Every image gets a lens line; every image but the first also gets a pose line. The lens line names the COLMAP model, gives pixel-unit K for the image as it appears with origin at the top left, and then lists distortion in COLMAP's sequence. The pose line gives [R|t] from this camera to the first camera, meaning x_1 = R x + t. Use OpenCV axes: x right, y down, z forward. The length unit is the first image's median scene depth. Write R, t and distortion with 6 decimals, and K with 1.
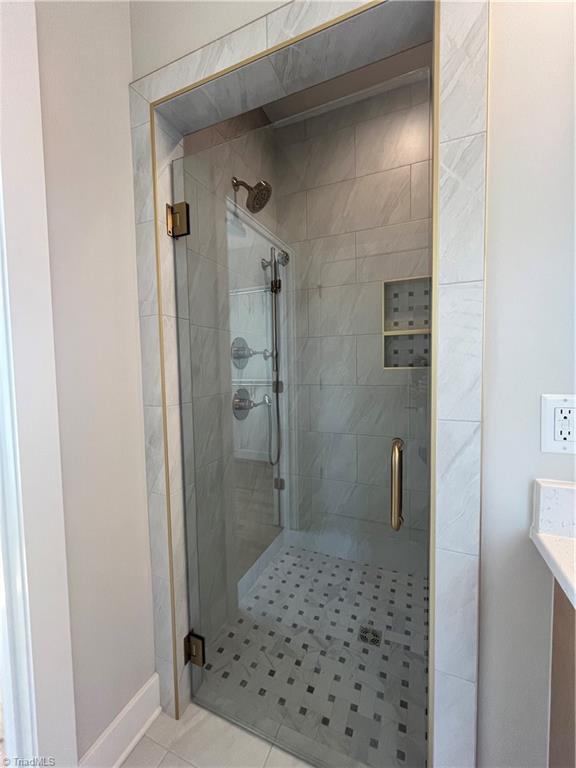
lens RADIAL K [[313.1, 0, 284.8], [0, 313.1, 382.9], [0, 0, 1]] dist [-0.001567, -0.000343]
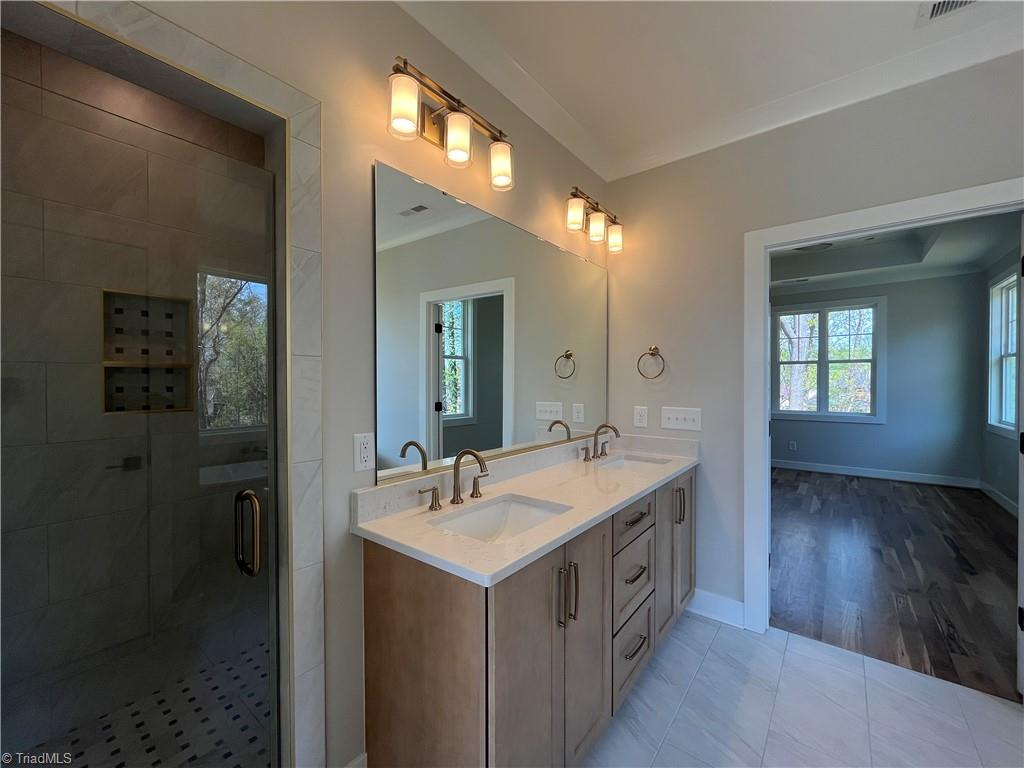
lens RADIAL K [[417.4, 0, 516.8], [0, 417.4, 384.1], [0, 0, 1]] dist [-0.001567, -0.000343]
pose [[0.246958, 0.008516, 0.968989, -0.348383], [0.052954, 0.998349, -0.022270, -0.044204], [-0.967578, 0.056811, 0.246099, -0.105529]]
